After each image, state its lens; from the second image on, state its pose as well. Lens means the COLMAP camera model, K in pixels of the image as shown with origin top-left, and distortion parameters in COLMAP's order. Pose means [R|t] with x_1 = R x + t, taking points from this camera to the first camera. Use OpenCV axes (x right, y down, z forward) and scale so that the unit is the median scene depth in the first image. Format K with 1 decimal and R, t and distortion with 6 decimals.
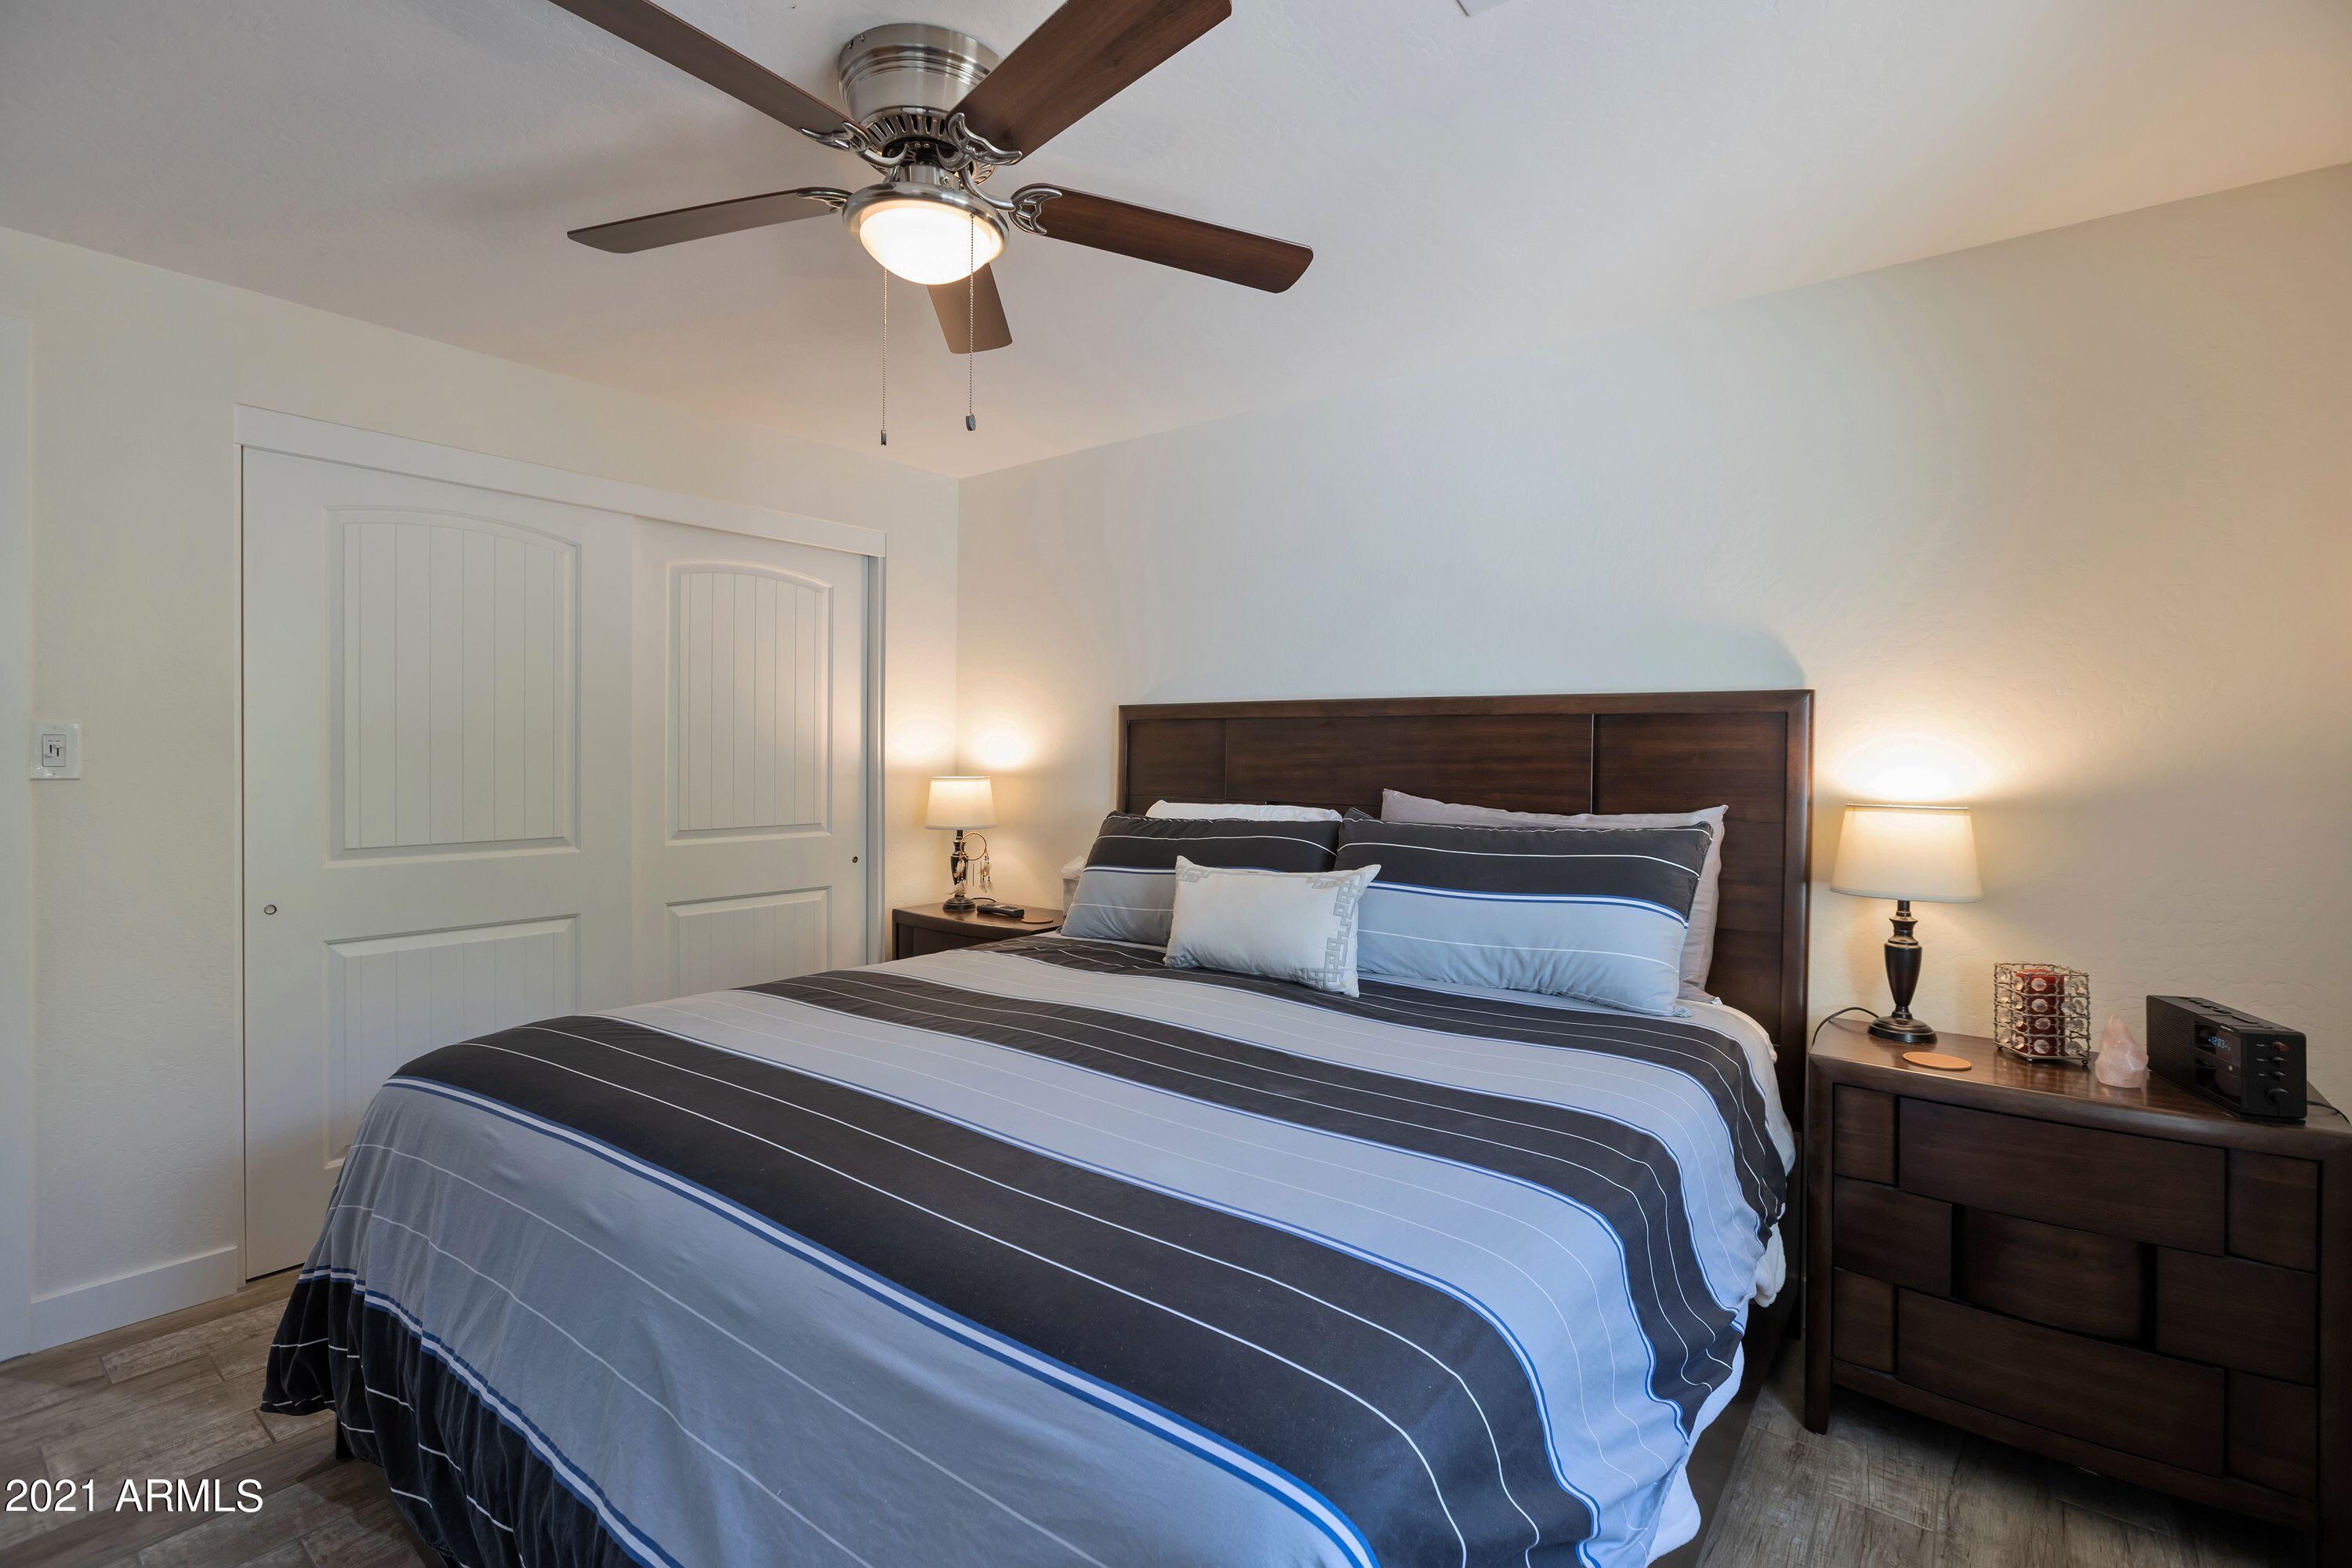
lens RADIAL K [[1076.0, 0, 1180.0], [0, 1076.0, 773.0], [0, 0, 1]] dist [-0.016389, 0.005927]
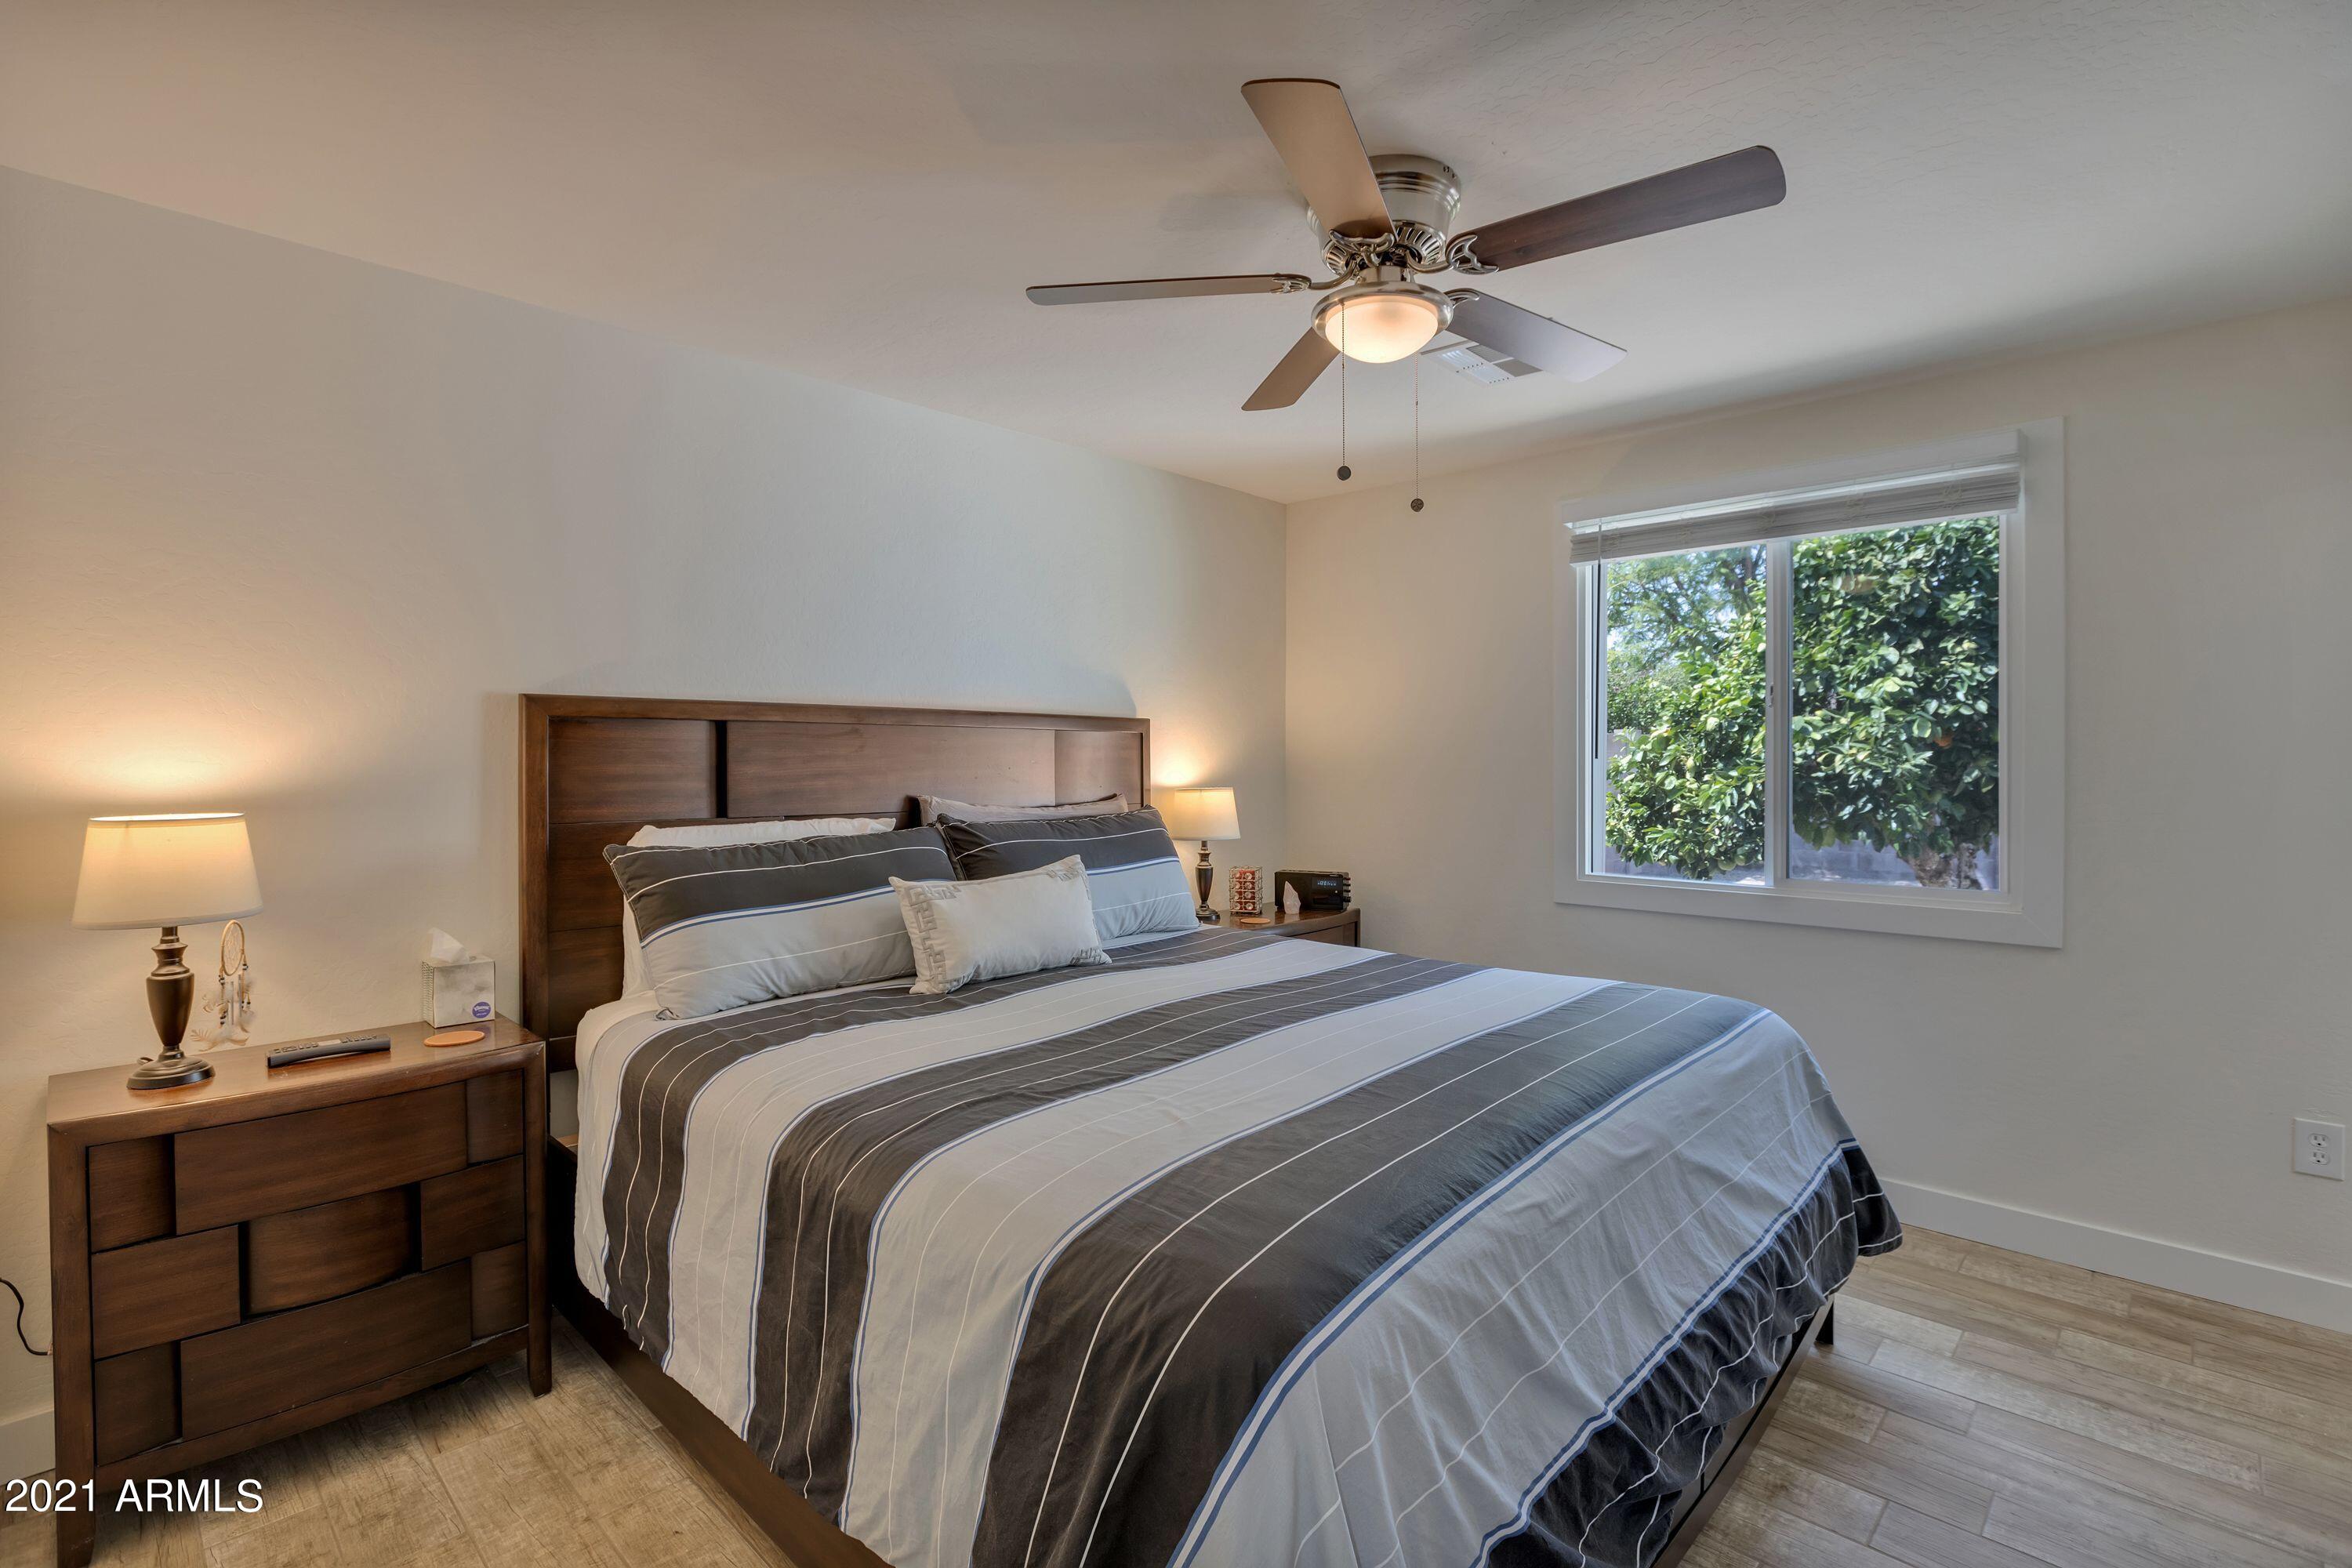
lens RADIAL K [[1076.0, 0, 1180.7], [0, 1076.0, 768.8], [0, 0, 1]] dist [-0.016389, 0.005927]
pose [[0.100710, -0.011981, 0.994844, -0.110514], [0.019225, 0.999764, 0.010094, -0.002260], [-0.994730, 0.018109, 0.100917, 0.084942]]
